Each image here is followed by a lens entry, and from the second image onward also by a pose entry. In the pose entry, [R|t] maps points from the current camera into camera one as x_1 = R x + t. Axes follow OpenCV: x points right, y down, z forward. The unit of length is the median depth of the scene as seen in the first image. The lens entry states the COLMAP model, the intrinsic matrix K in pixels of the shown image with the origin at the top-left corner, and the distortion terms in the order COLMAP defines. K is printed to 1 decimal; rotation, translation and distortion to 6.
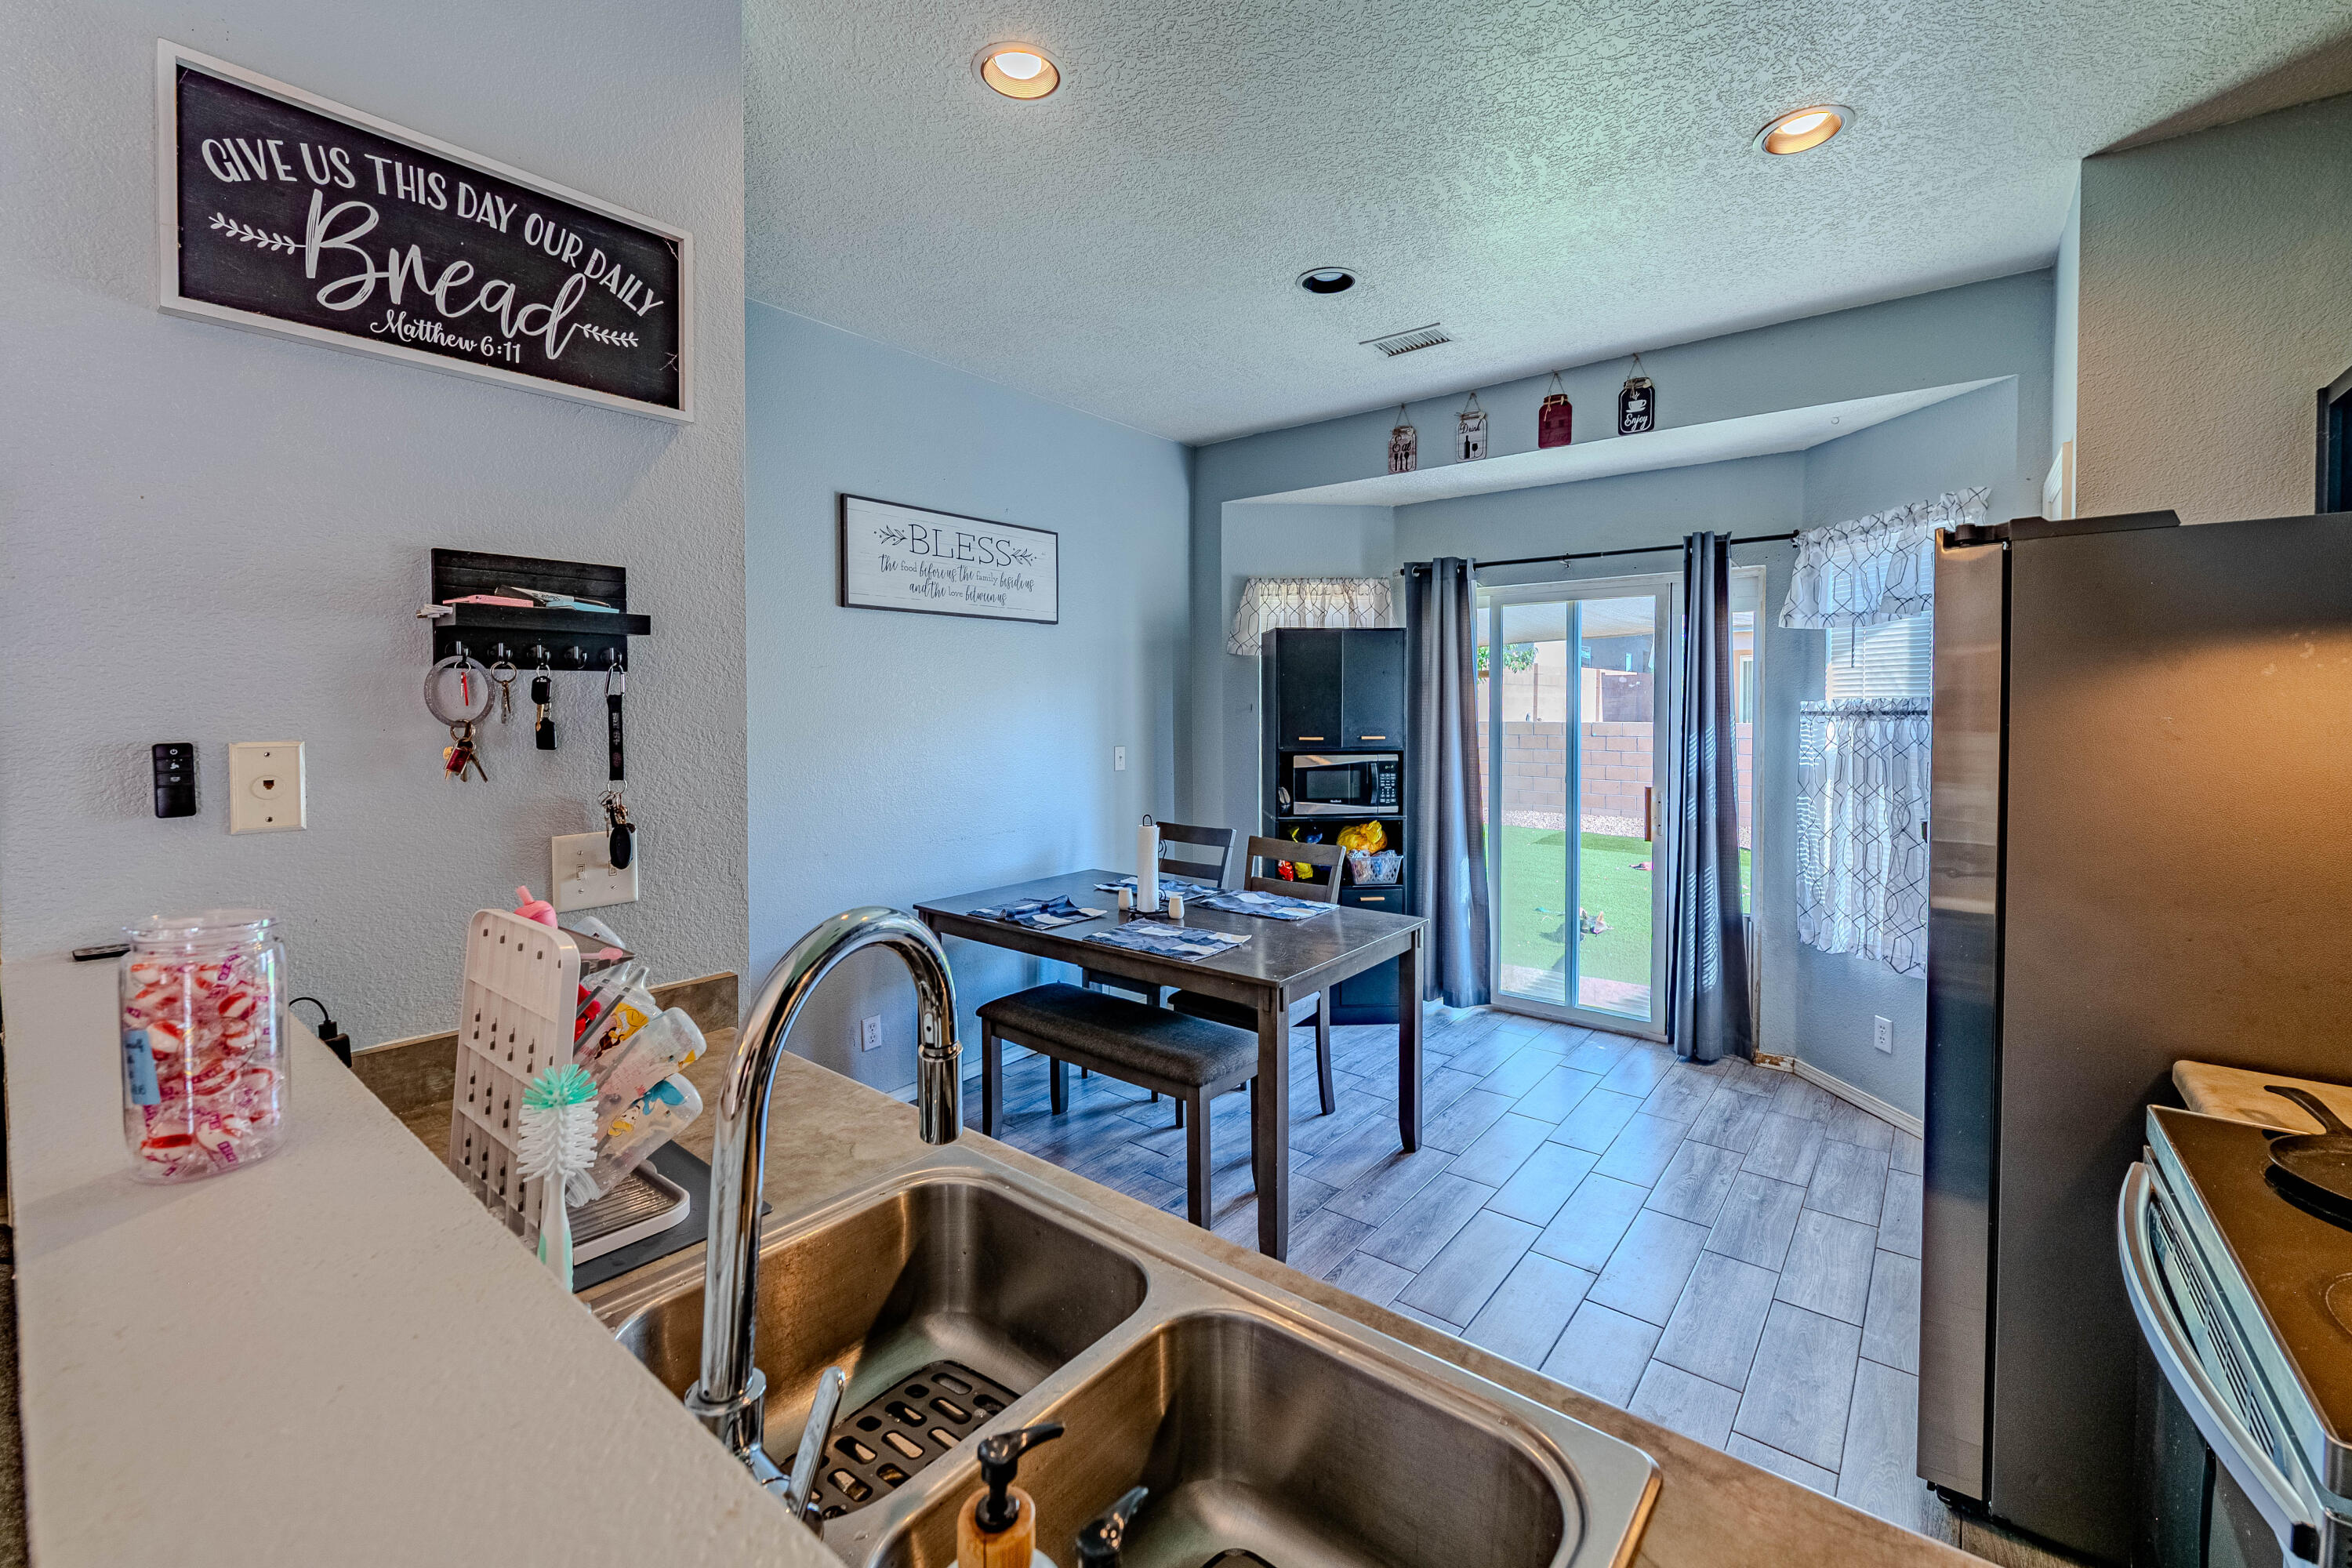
lens RADIAL K [[972.0, 0, 1200.8], [0, 972.0, 750.7], [0, 0, 1]] dist [0.001006, -0.000067]
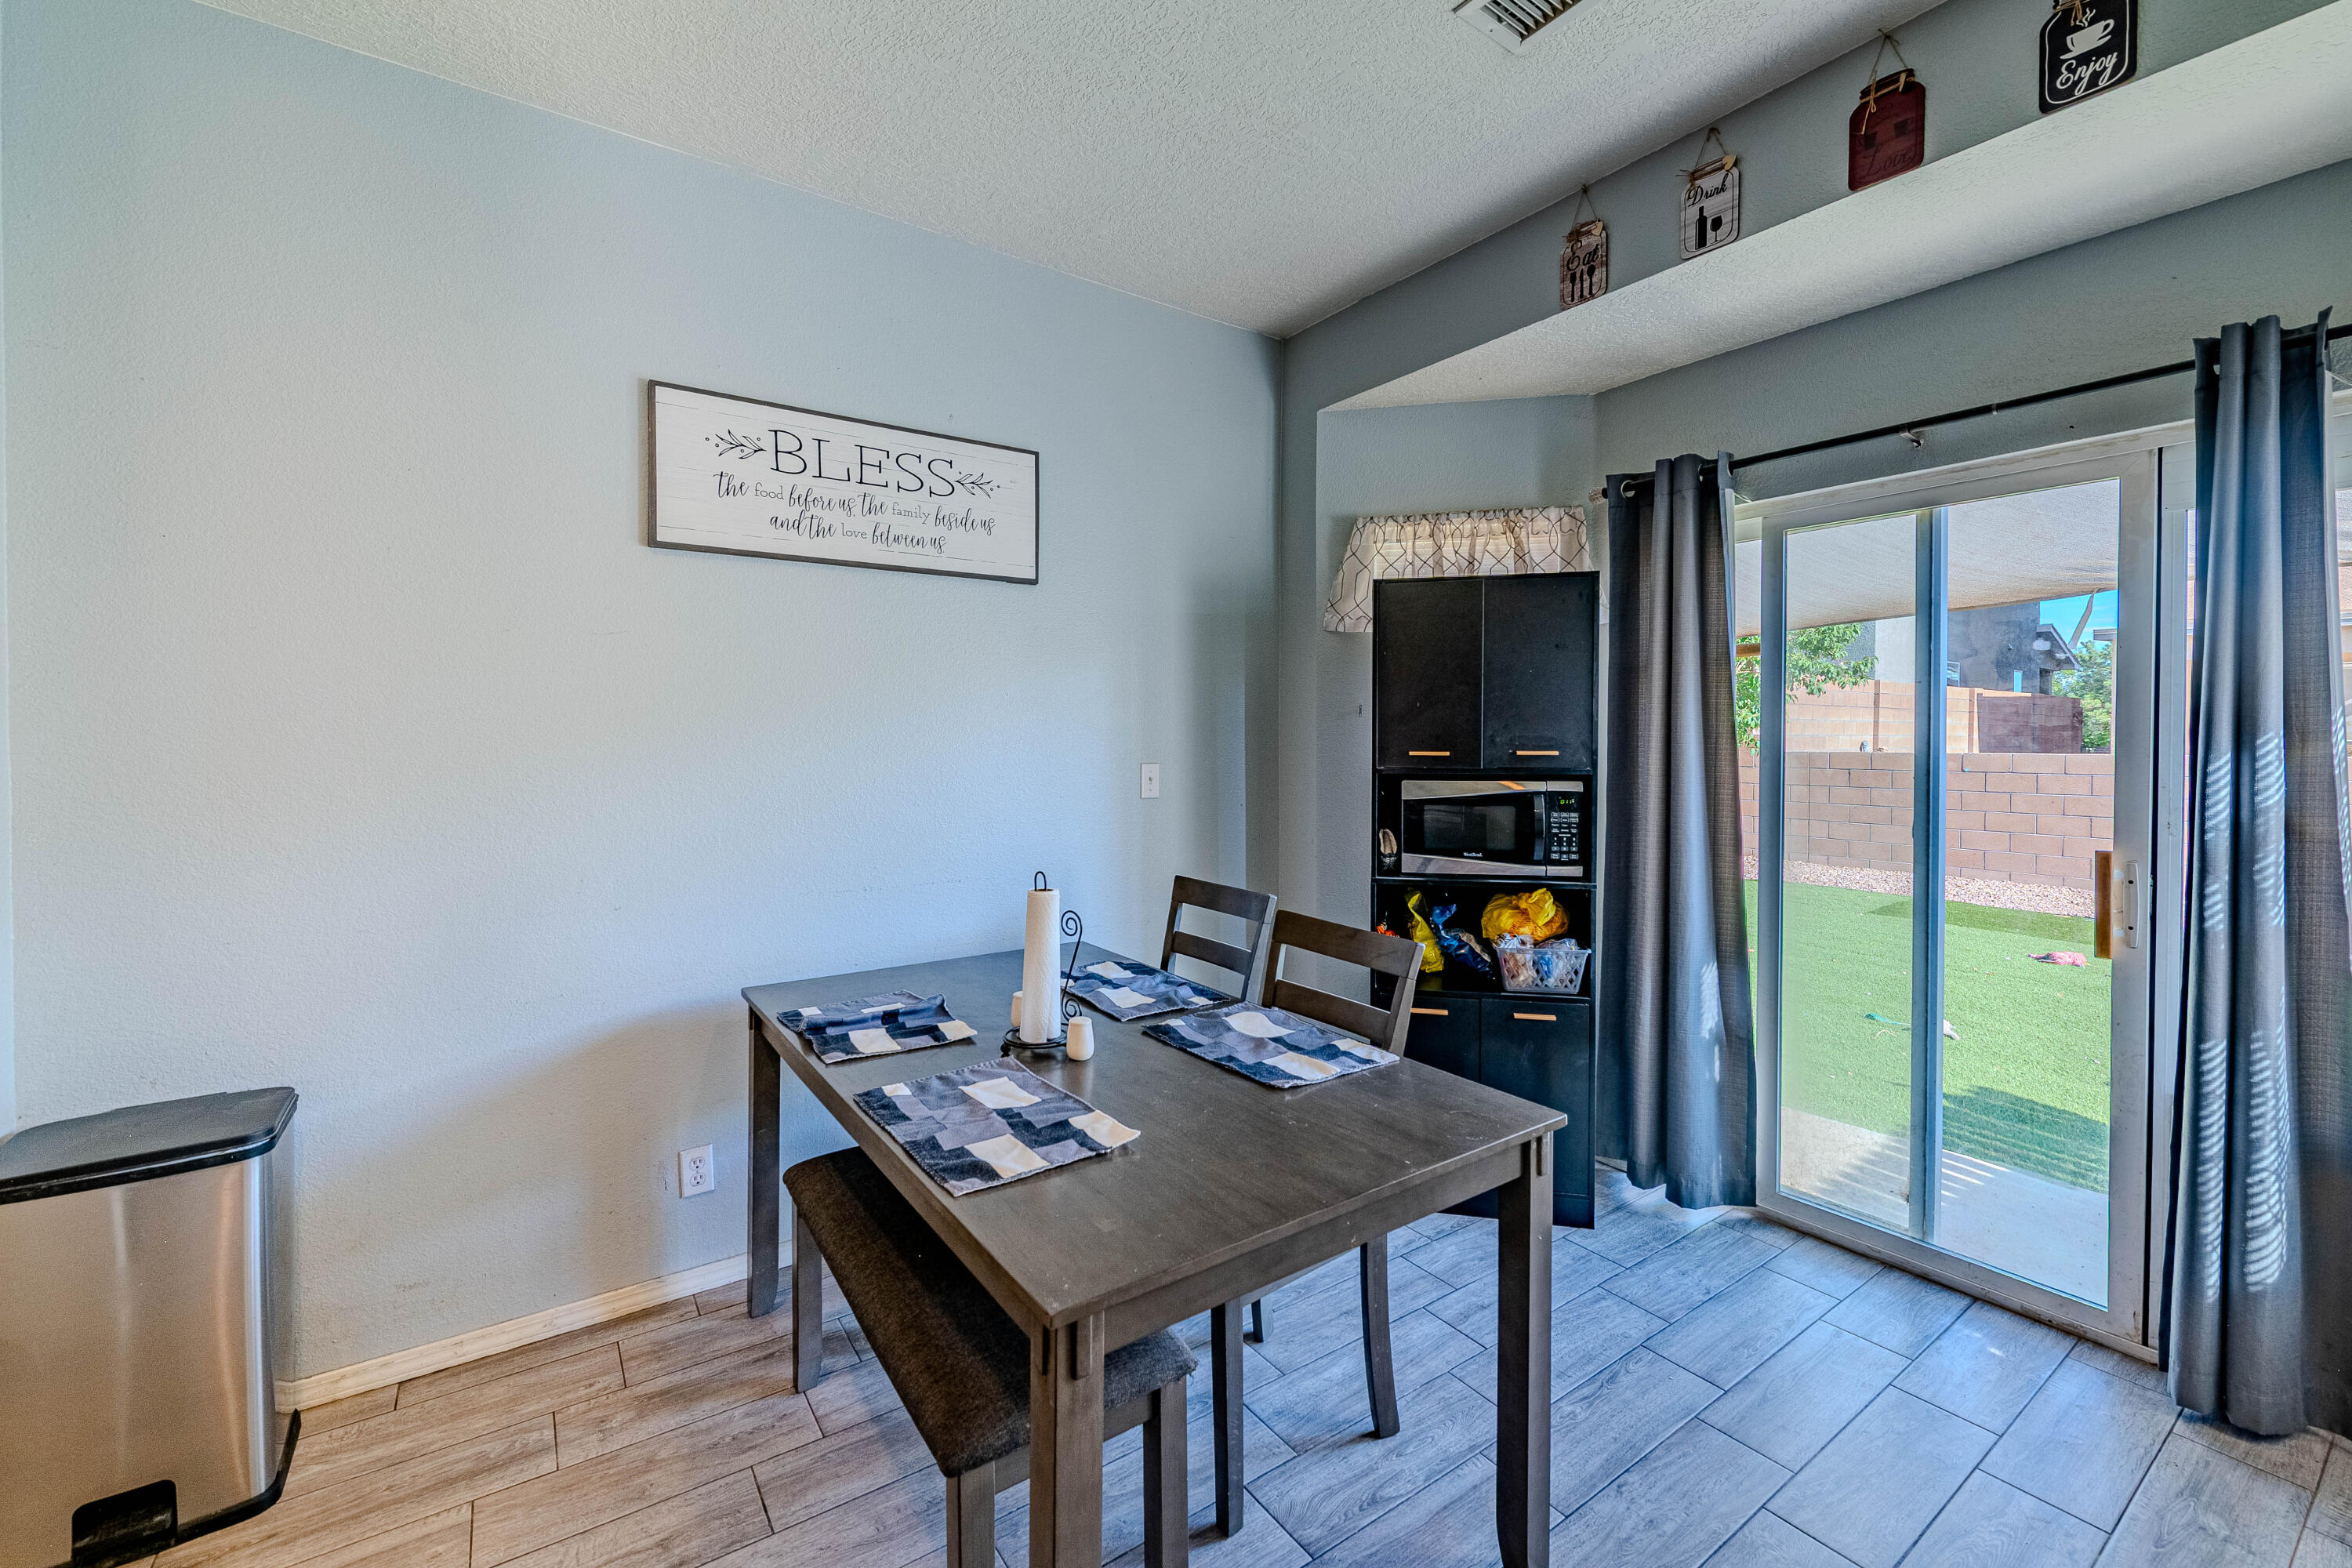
lens RADIAL K [[959.7, 0, 1160.5], [0, 959.7, 763.2], [0, 0, 1]] dist [0.002881, -0.003377]
pose [[0.951565, 0.010740, -0.307259, 0.136976], [-0.017088, 0.999692, -0.017977, 0.007892], [0.306972, 0.022357, 0.951456, 0.351738]]
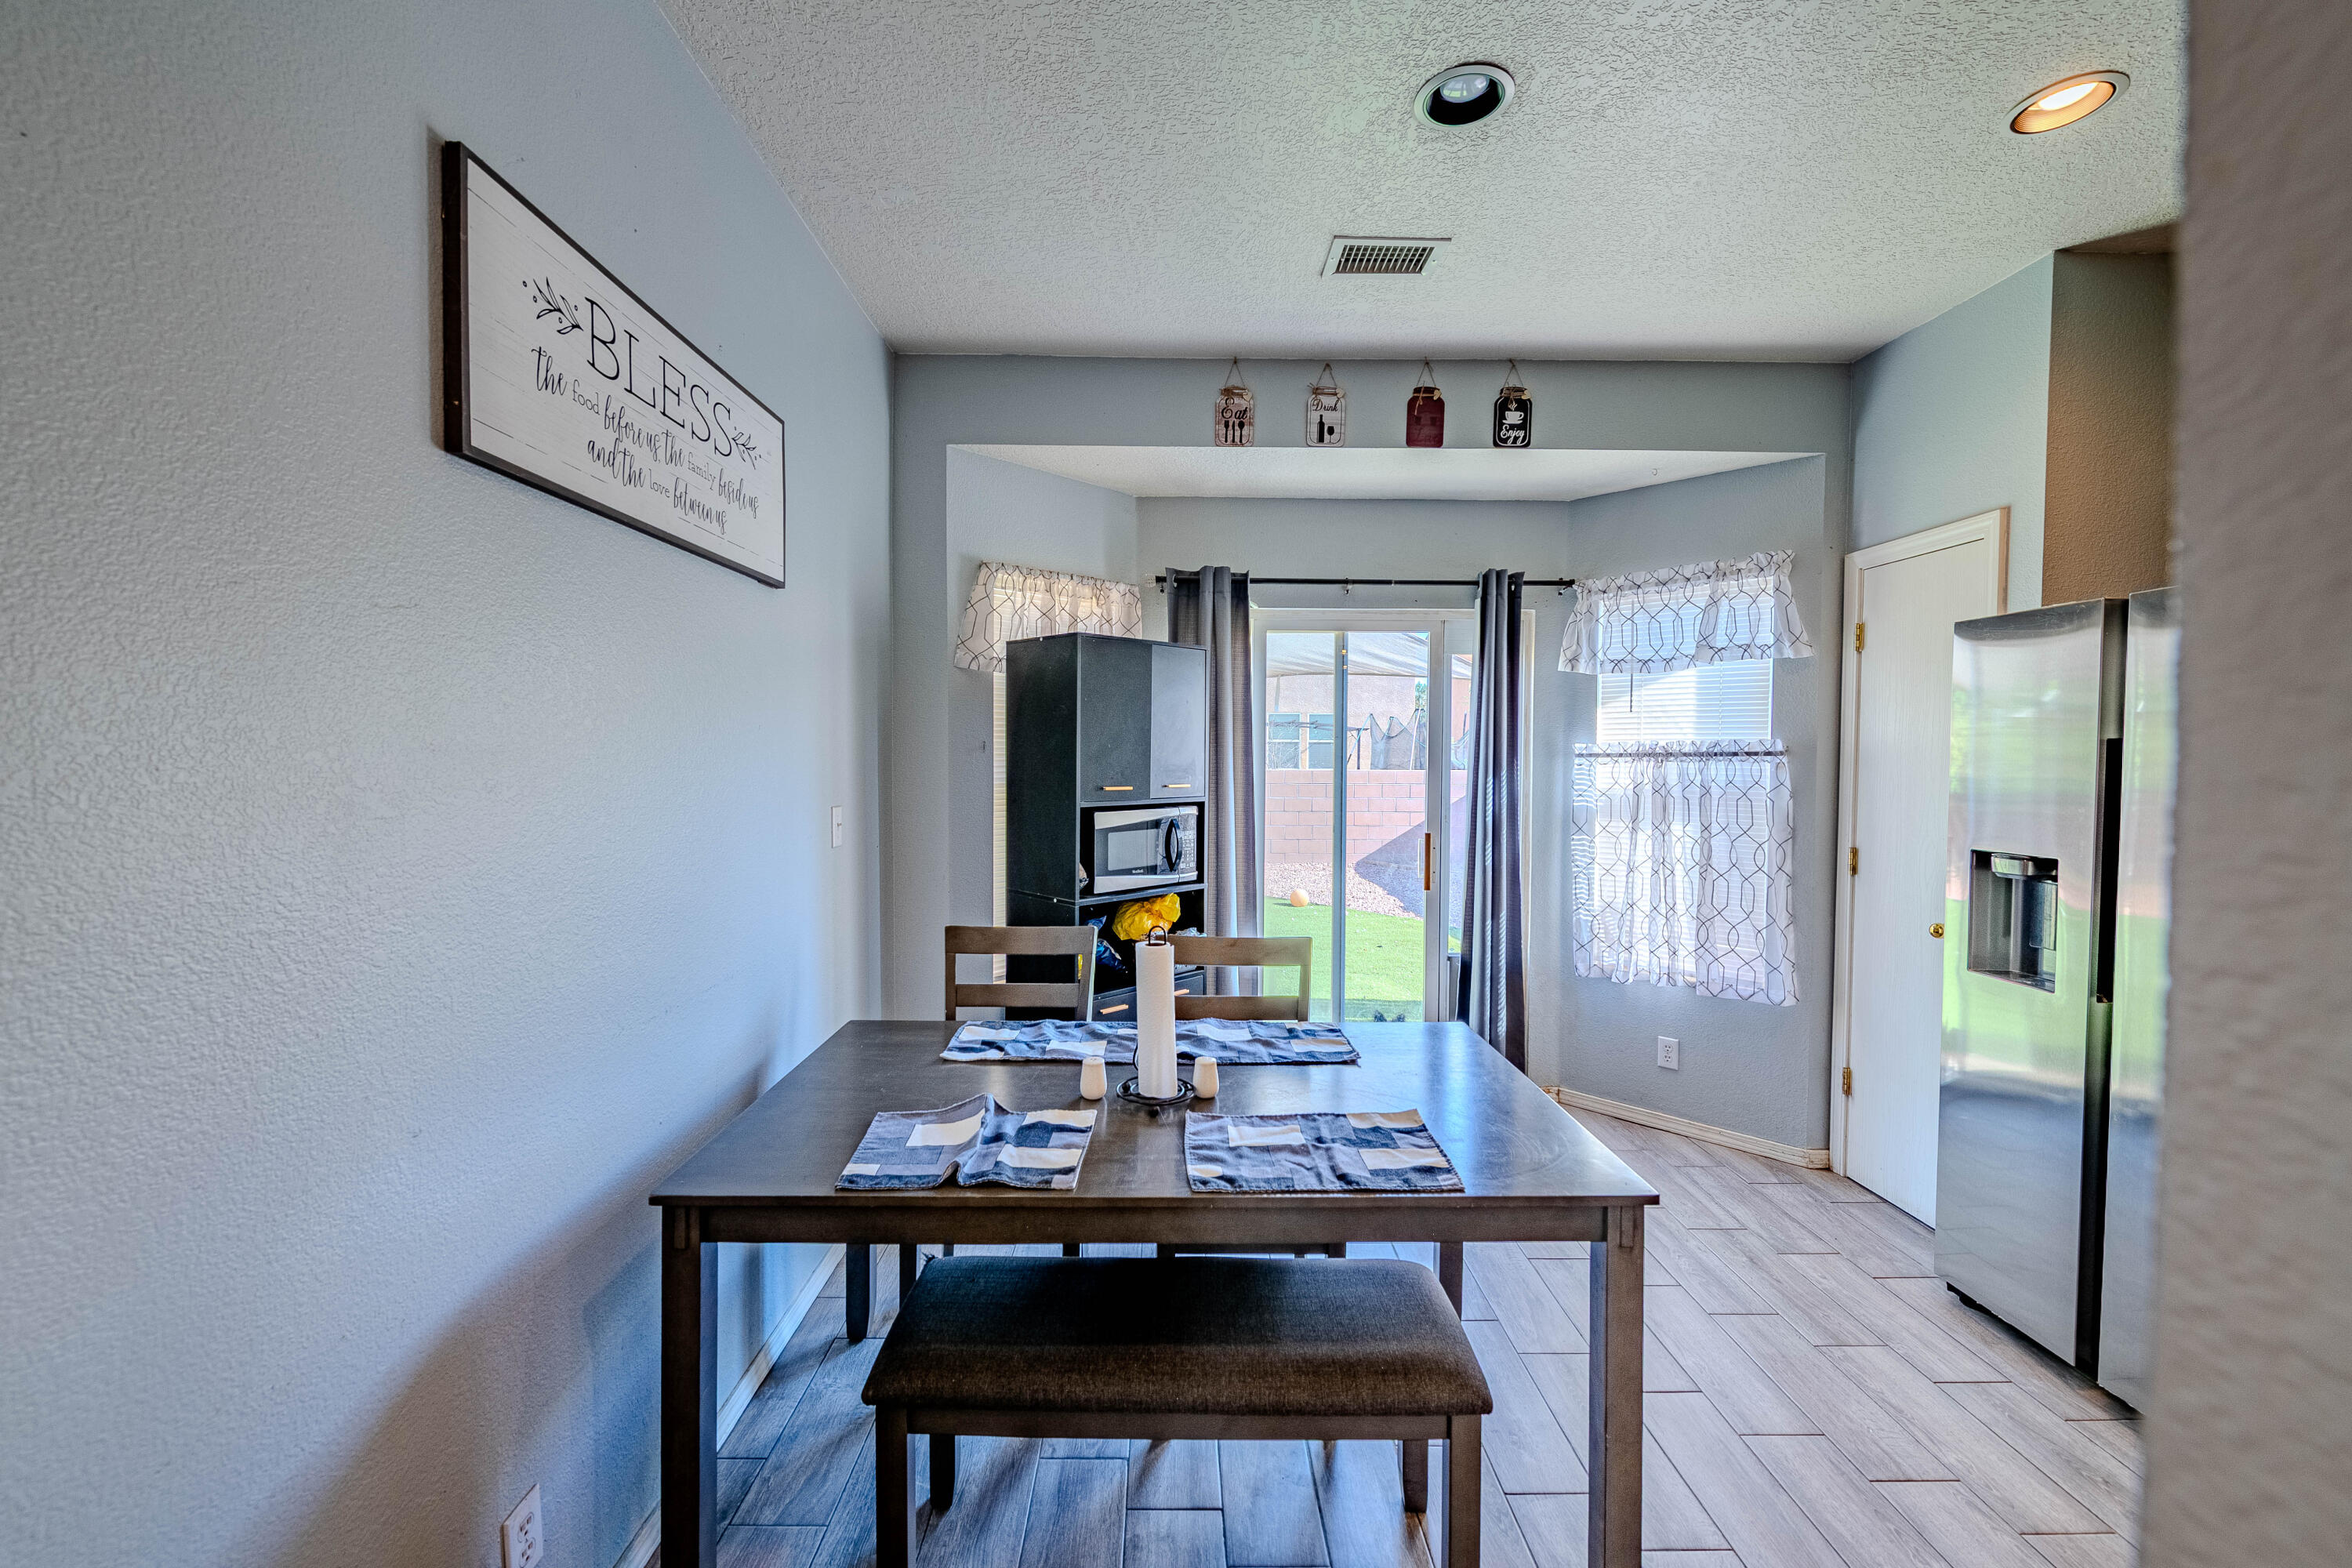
lens RADIAL K [[939.8, 0, 1194.4], [0, 939.8, 792.6], [0, 0, 1]] dist [-0.000551, -0.000137]
pose [[0.780771, -0.019328, 0.624519, -0.279085], [0.023559, 0.999721, 0.001487, -0.008731], [-0.624373, 0.013552, 0.781008, 0.408160]]
